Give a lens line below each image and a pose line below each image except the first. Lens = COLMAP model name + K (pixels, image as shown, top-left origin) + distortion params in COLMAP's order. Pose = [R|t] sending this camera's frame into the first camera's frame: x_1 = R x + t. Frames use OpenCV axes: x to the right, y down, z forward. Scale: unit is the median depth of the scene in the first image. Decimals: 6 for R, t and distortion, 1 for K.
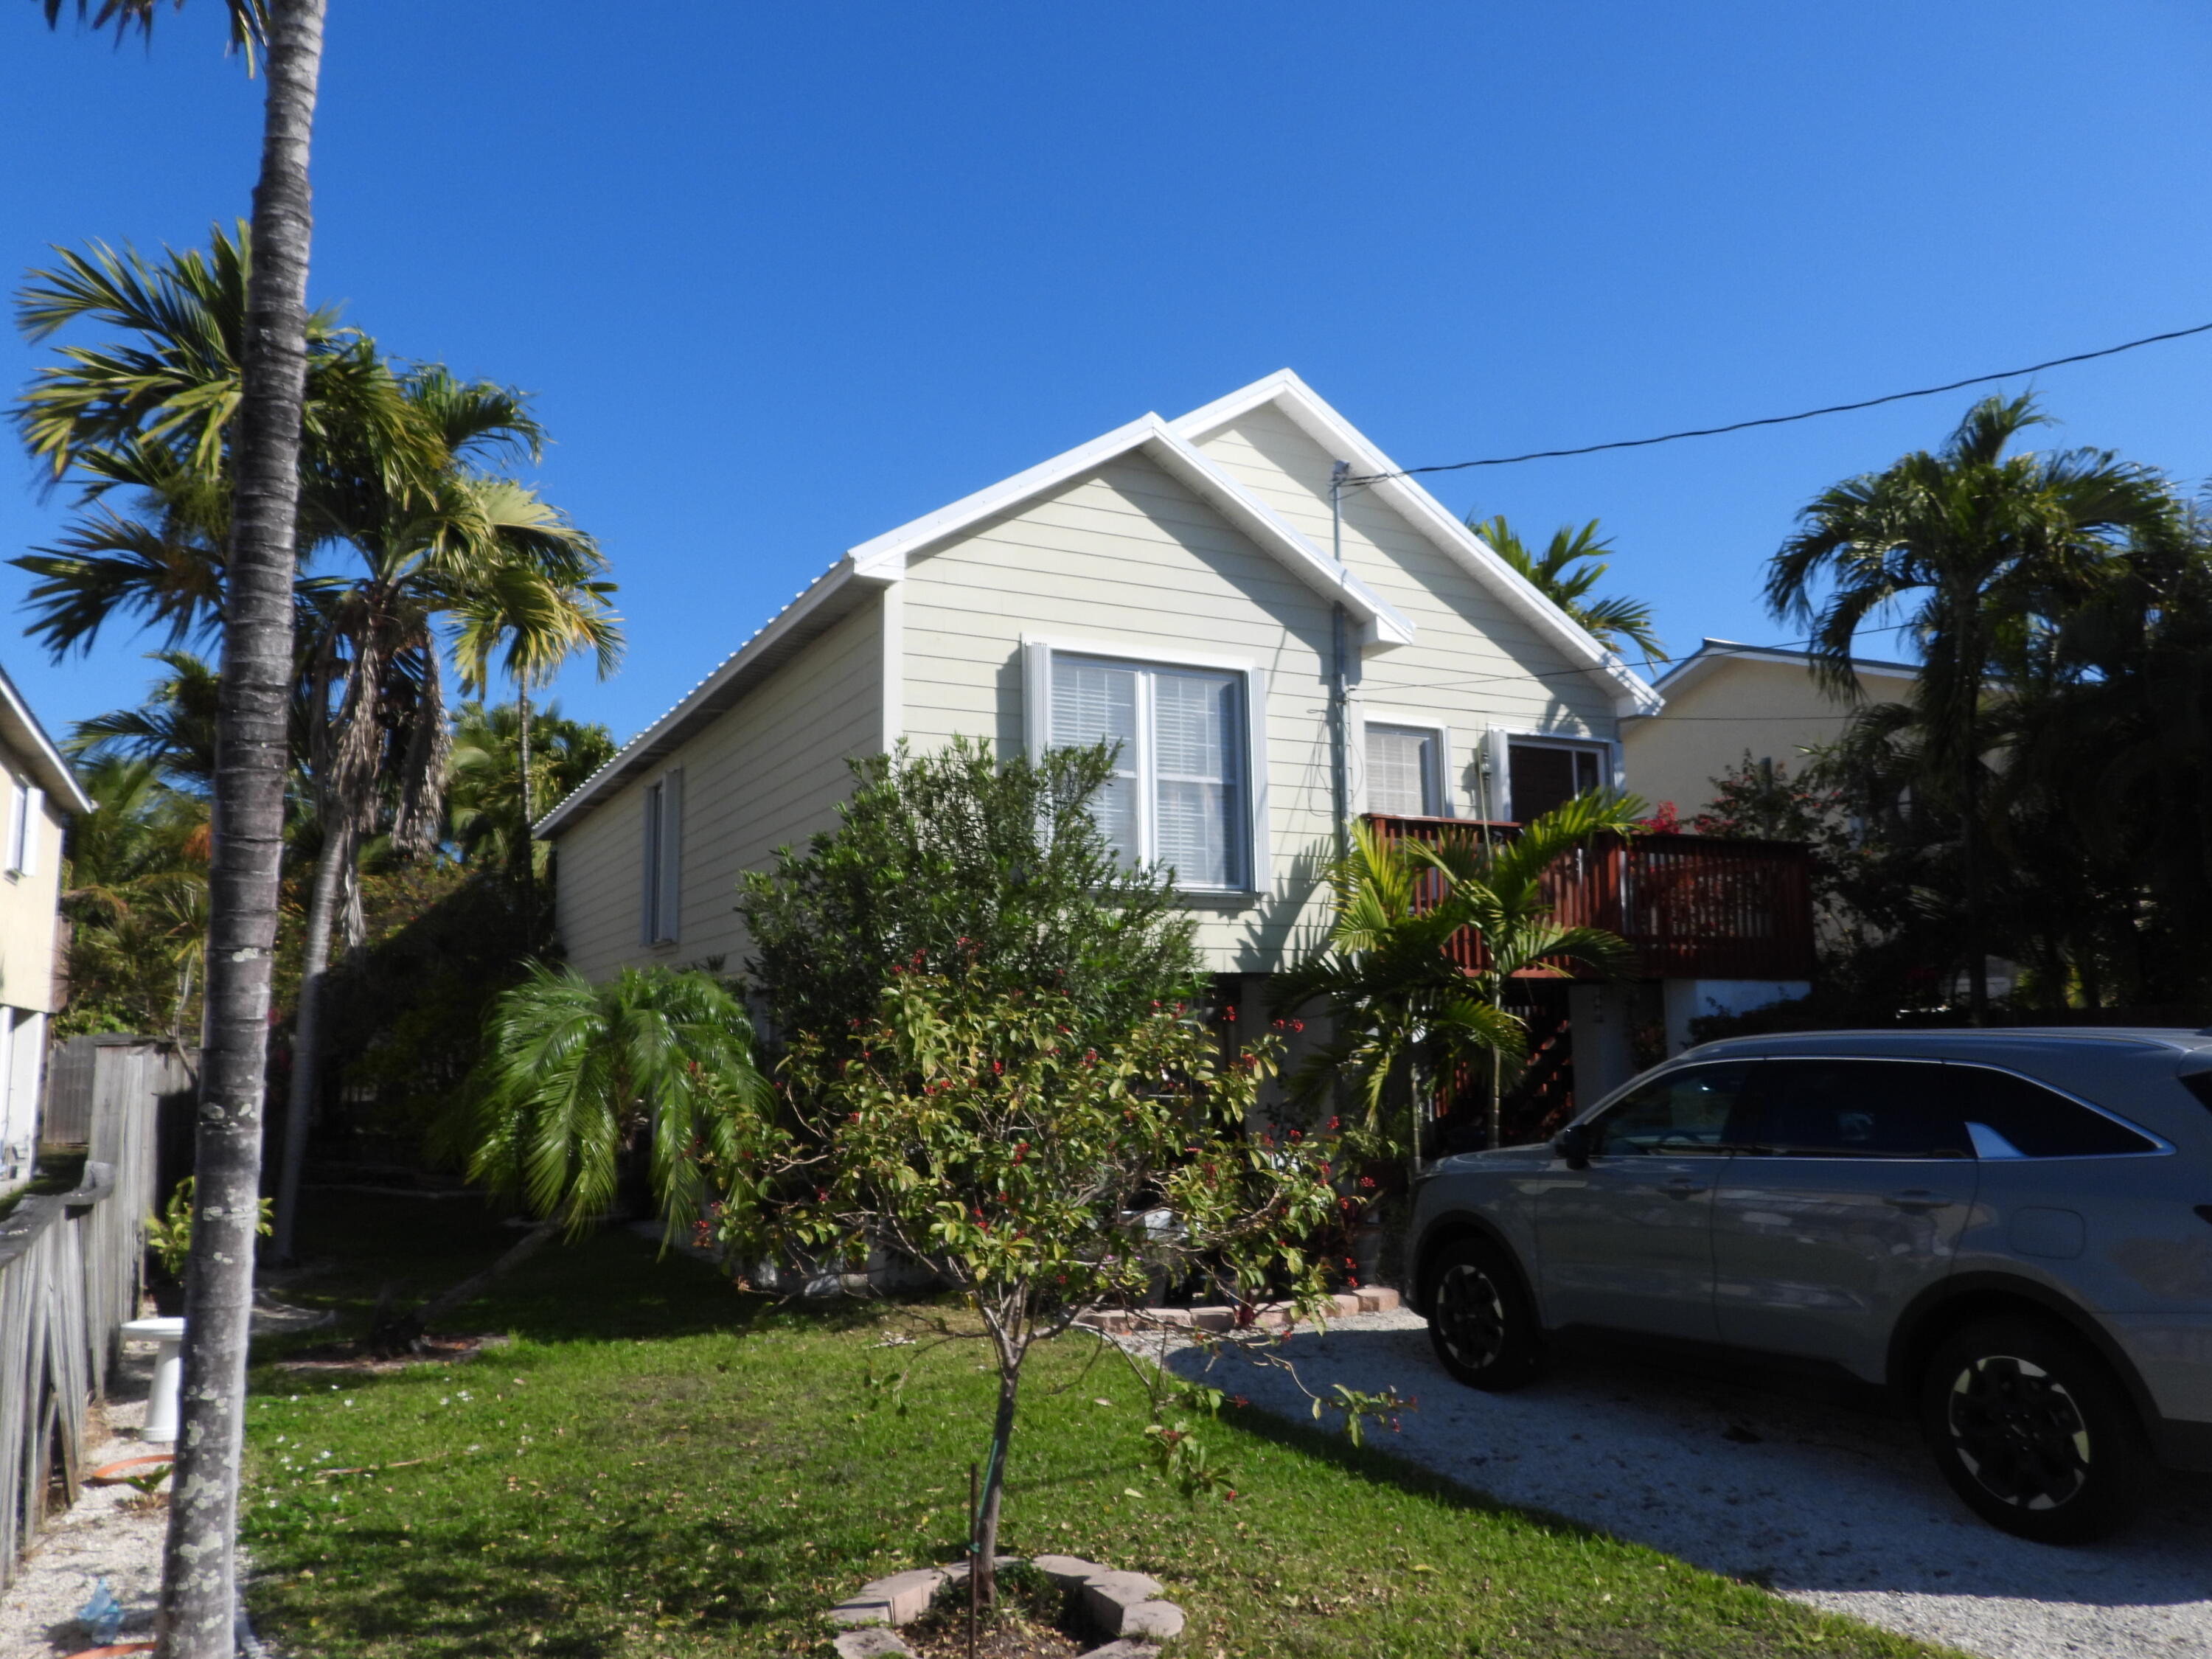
lens RADIAL K [[1551.3, 0, 1106.0], [0, 1551.3, 829.5], [0, 0, 1]] dist [-0.021796, 0.007644]
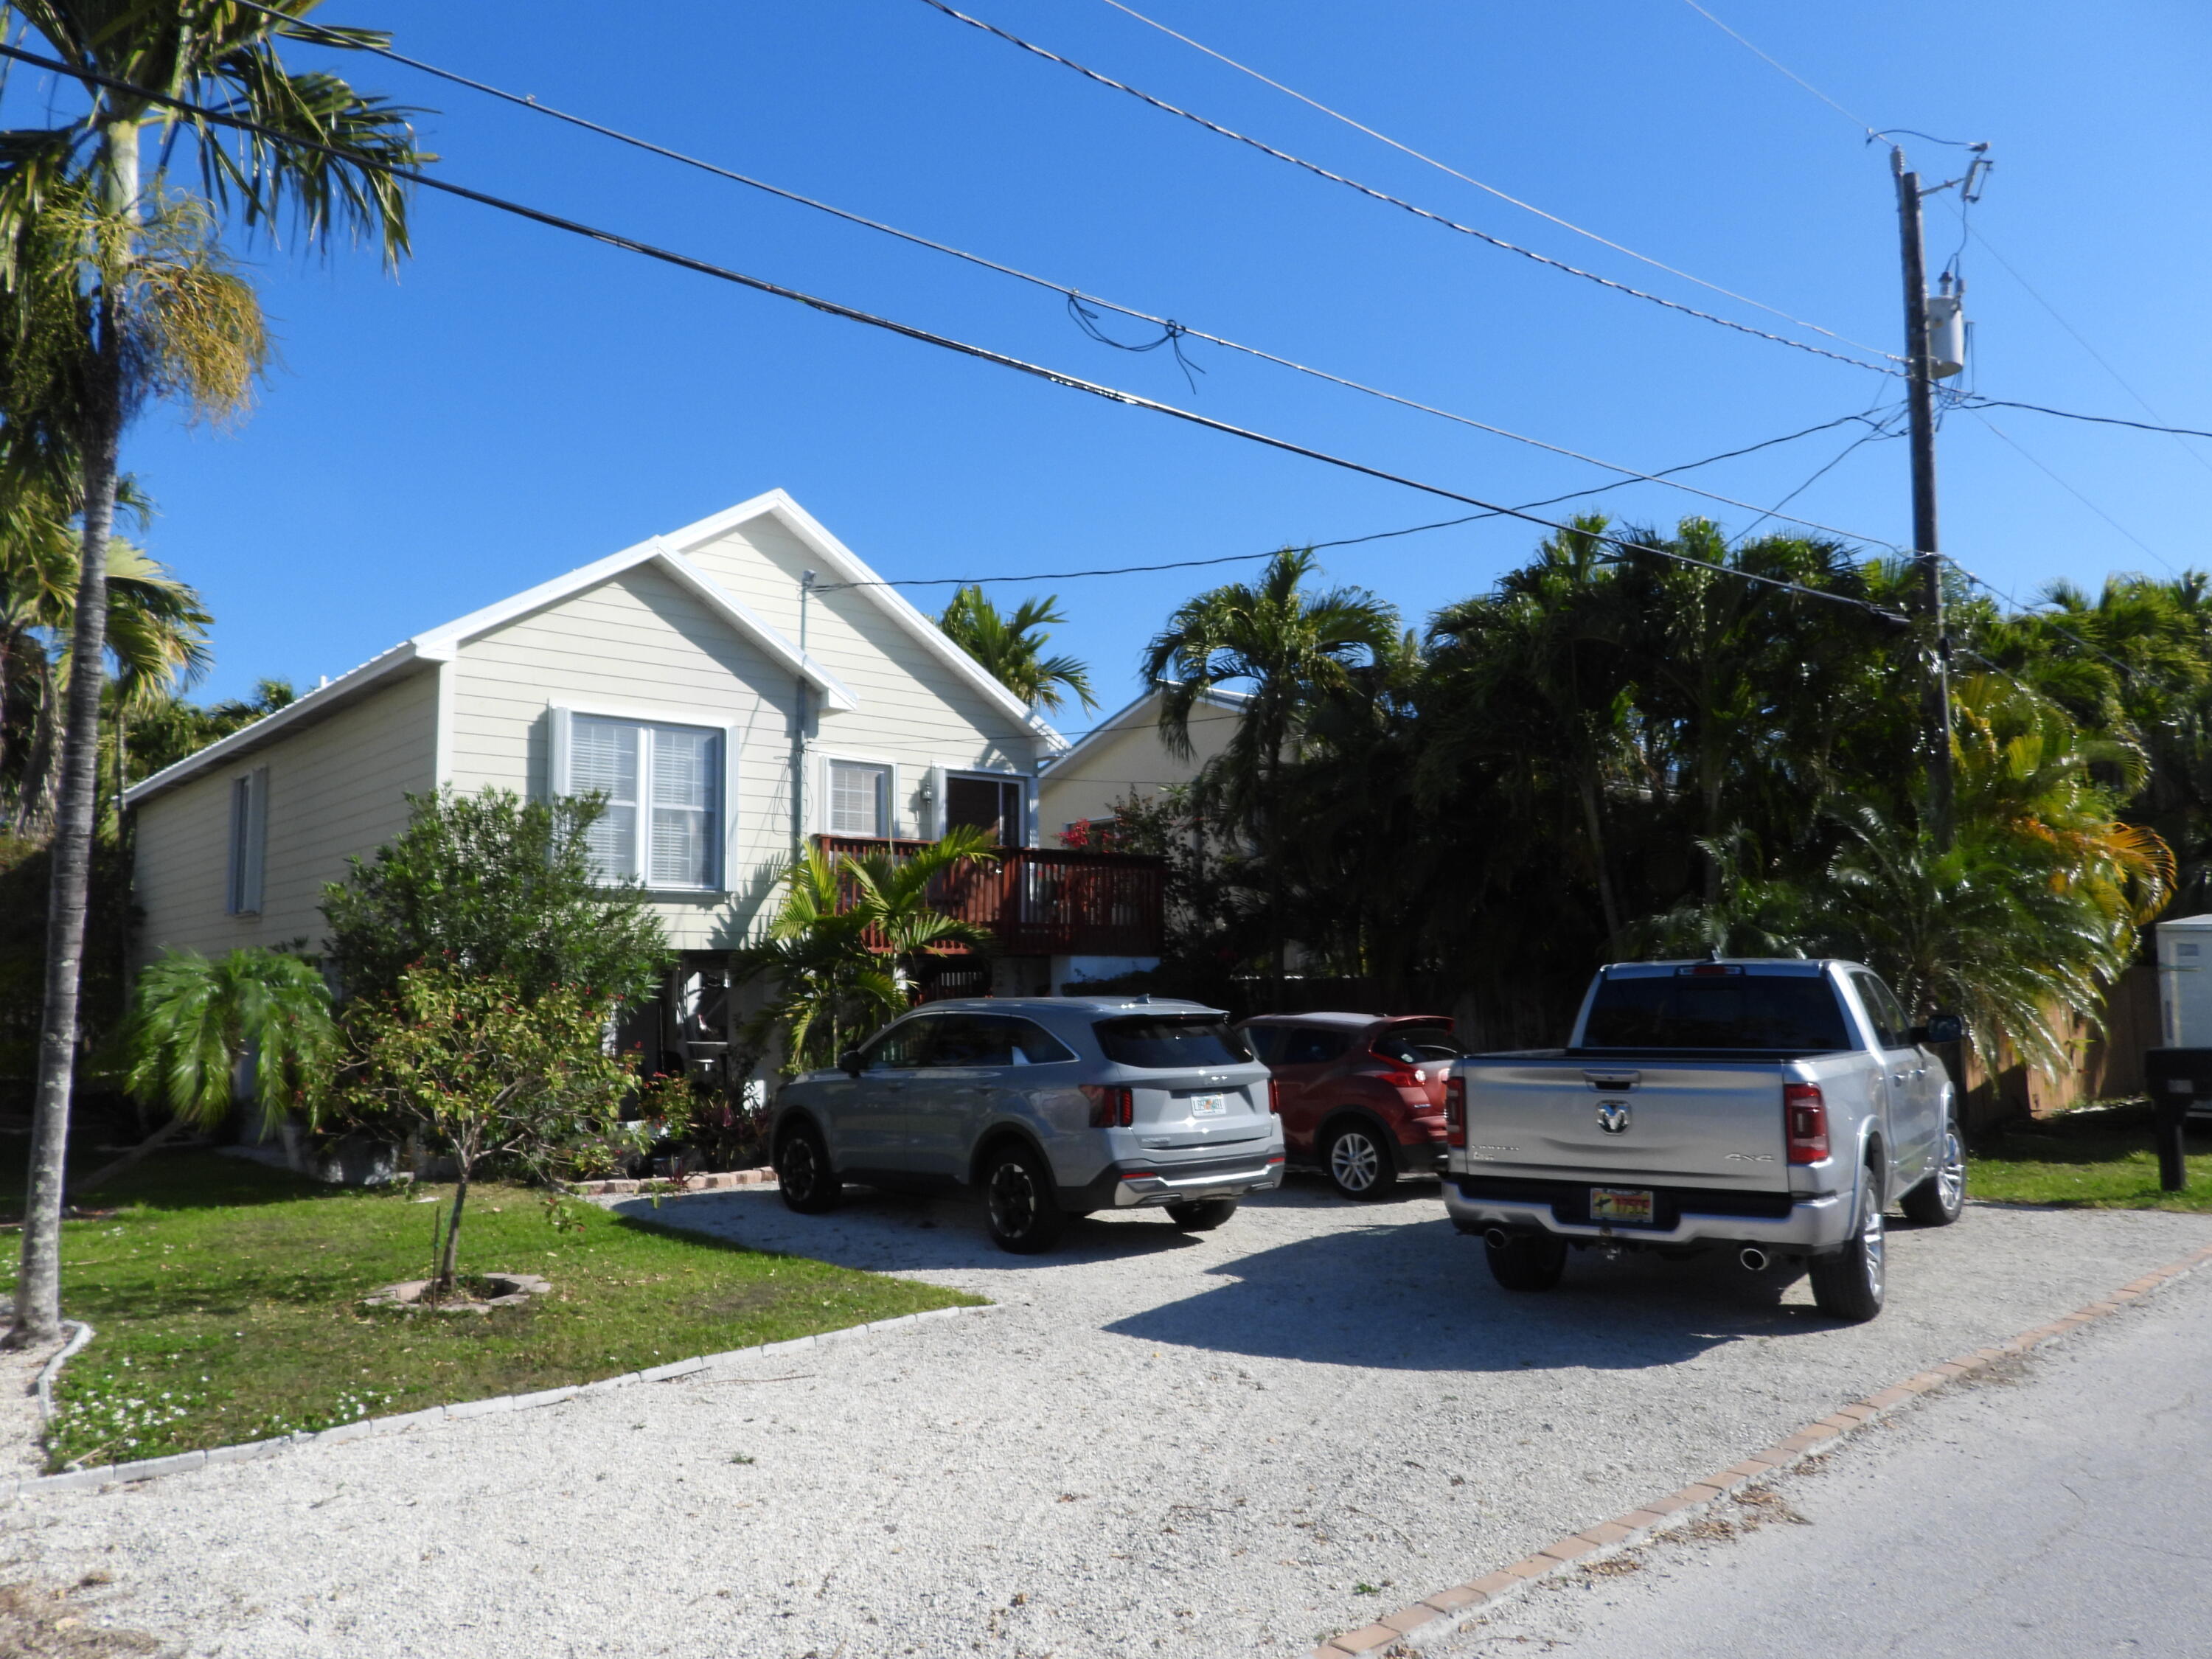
lens RADIAL K [[1551.3, 0, 1106.0], [0, 1551.3, 829.5], [0, 0, 1]] dist [-0.021796, 0.007644]
pose [[0.970414, 0.029196, 0.239677, 0.092725], [-0.036366, 0.999012, 0.025547, -0.061690], [-0.238694, -0.033508, 0.970517, -0.411127]]
